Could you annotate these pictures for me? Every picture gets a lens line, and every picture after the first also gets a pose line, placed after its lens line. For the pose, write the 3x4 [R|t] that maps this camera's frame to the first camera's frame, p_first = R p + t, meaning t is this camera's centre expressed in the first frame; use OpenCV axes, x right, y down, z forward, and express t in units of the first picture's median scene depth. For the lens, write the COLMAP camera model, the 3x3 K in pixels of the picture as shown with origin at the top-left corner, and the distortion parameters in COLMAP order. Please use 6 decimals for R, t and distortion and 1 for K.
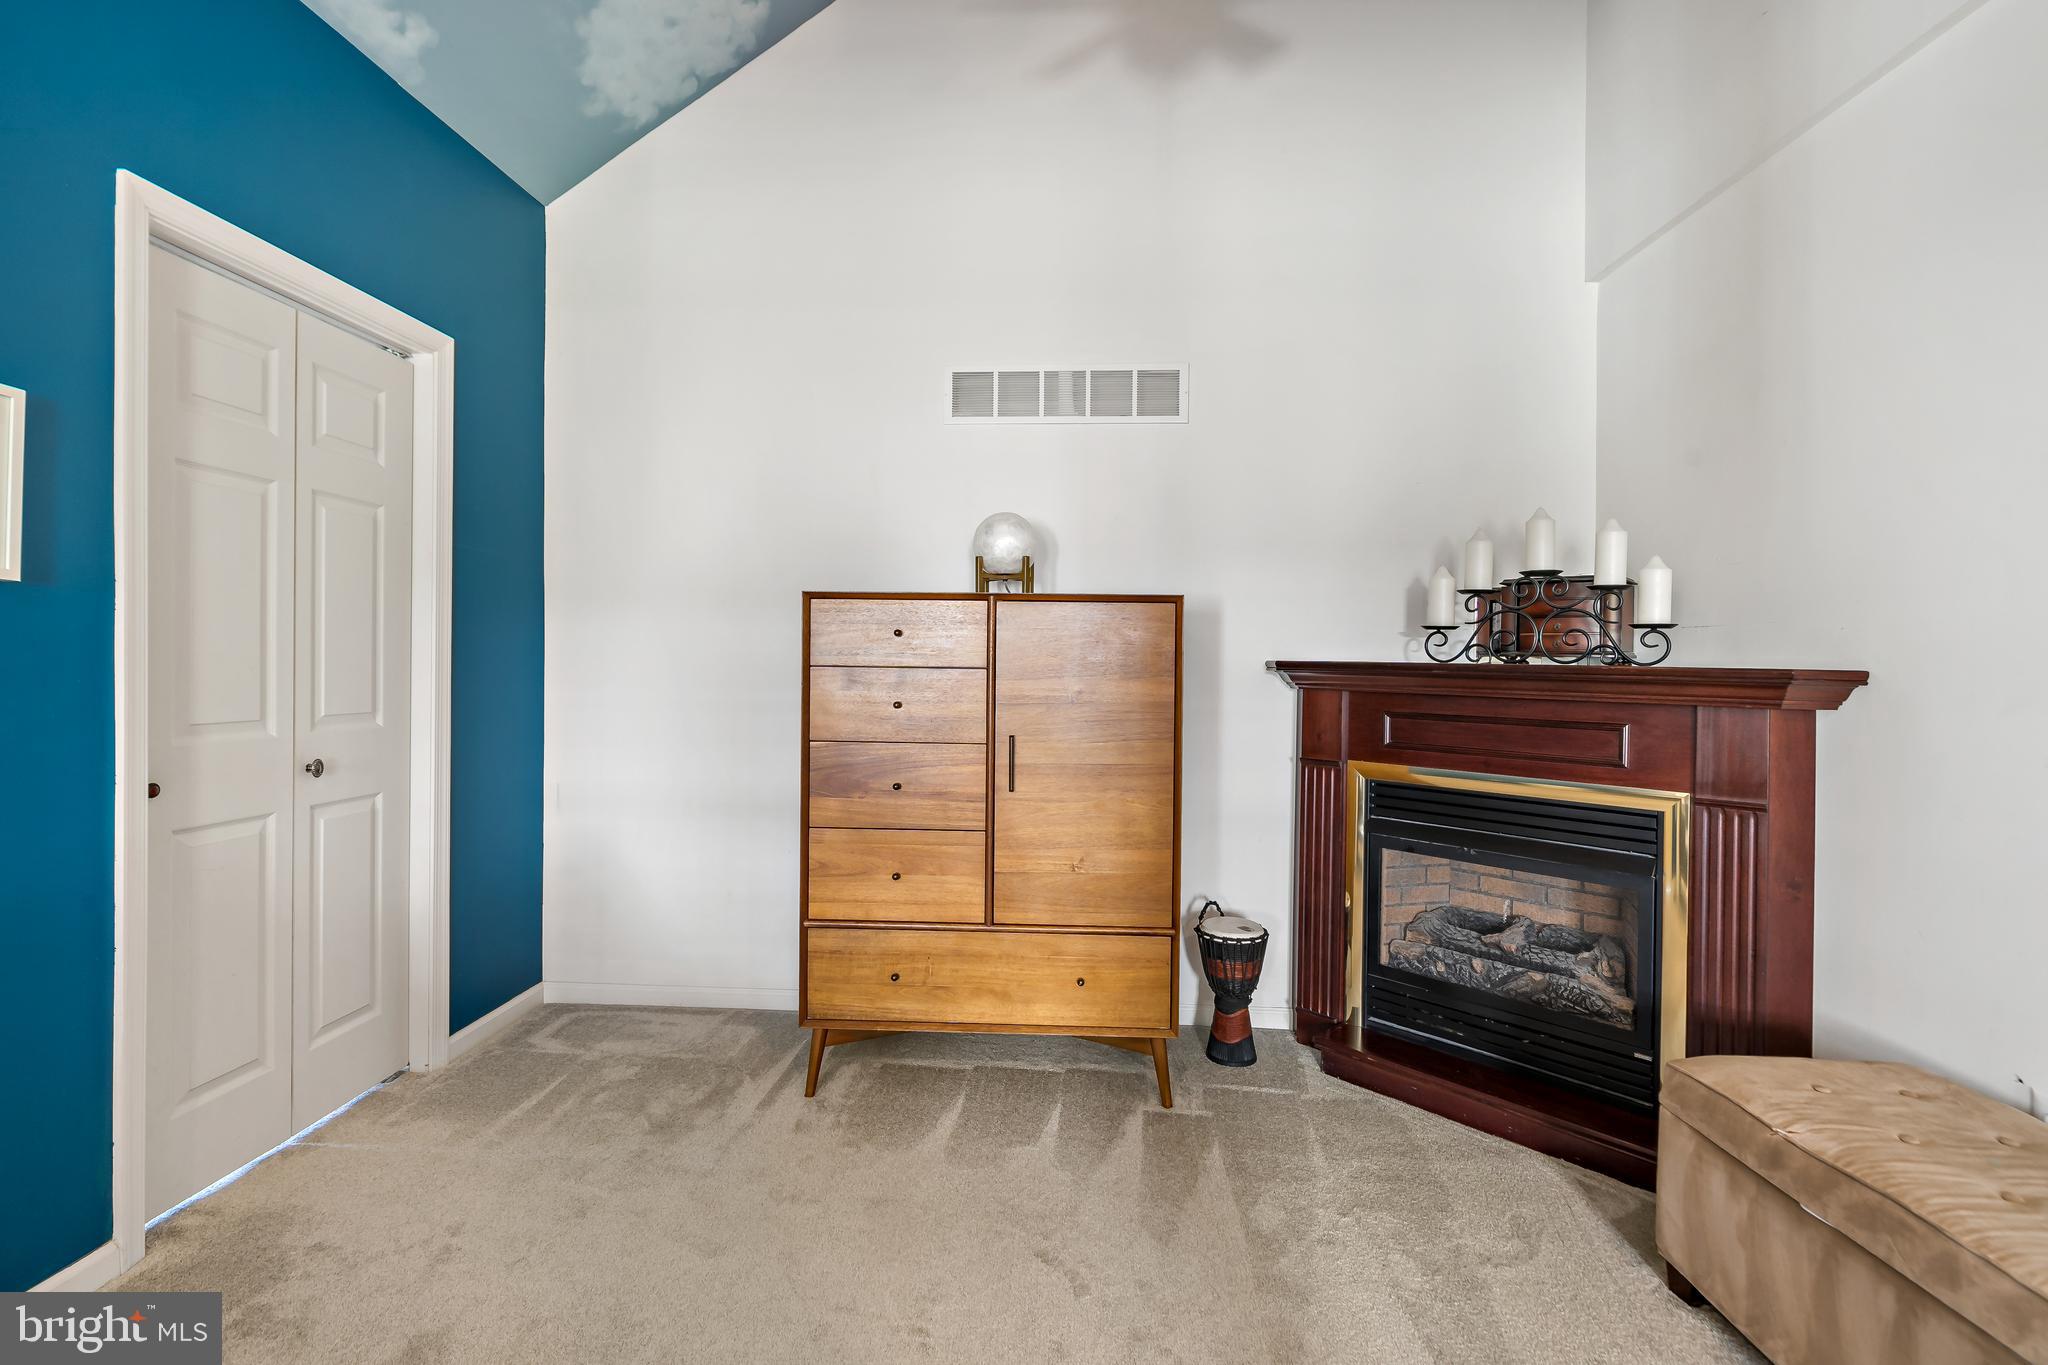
lens RADIAL K [[927.2, 0, 1018.5], [0, 927.2, 673.8], [0, 0, 1]] dist [0.011846, 0.000066]
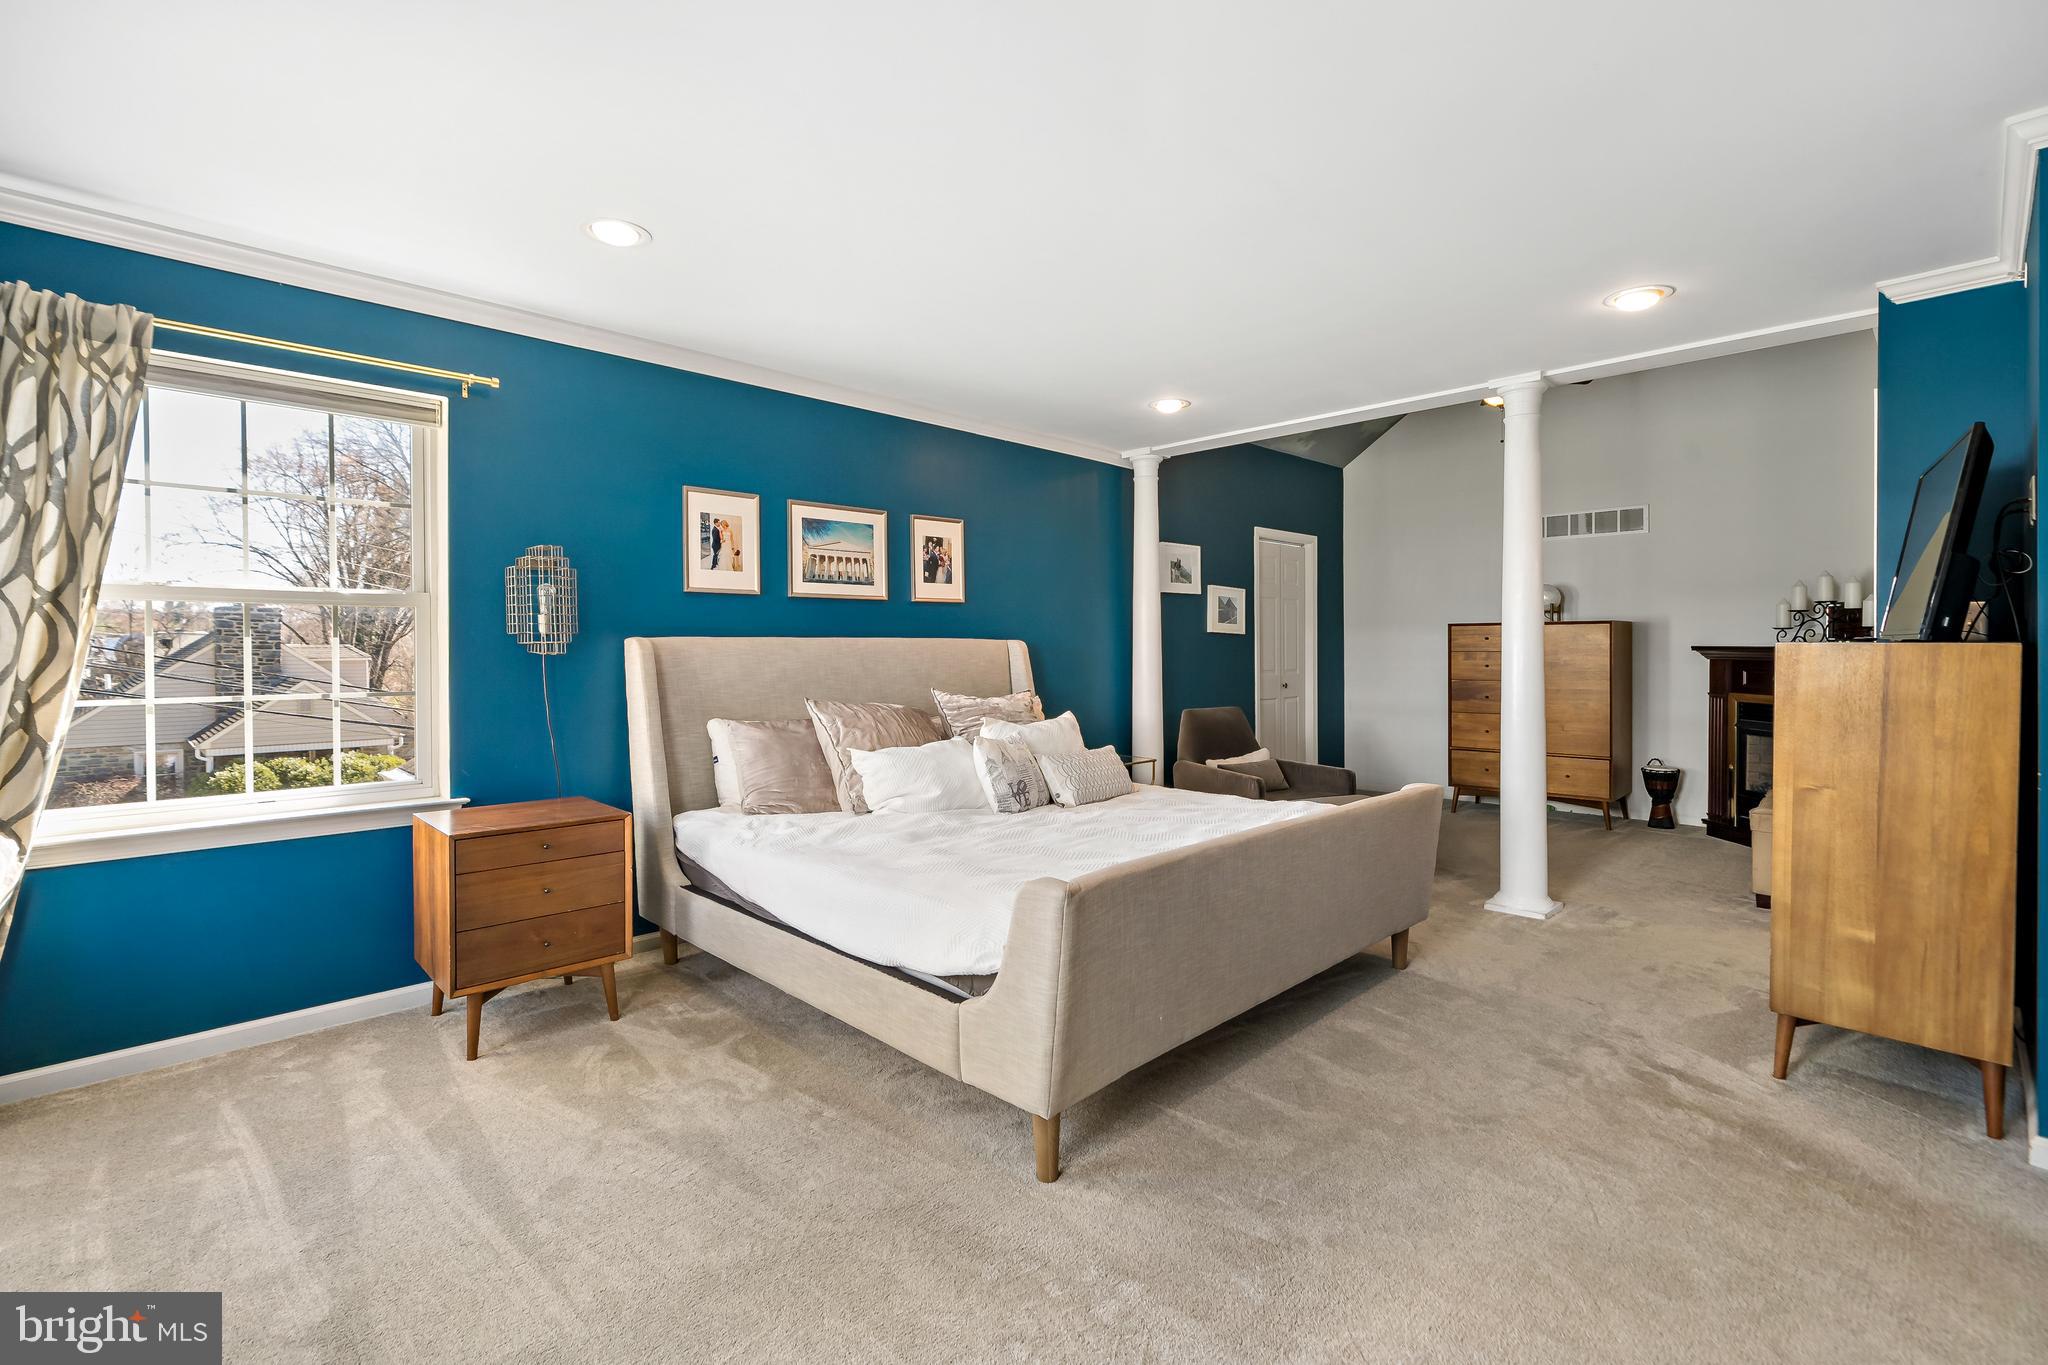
lens RADIAL K [[927.2, 0, 1009.9], [0, 927.2, 665.2], [0, 0, 1]] dist [0.011846, 0.000066]
pose [[0.752554, -0.001320, -0.658530, 0.523891], [0.008573, 0.999933, 0.007793, -0.001094], [0.658475, -0.011511, 0.752515, -1.671025]]
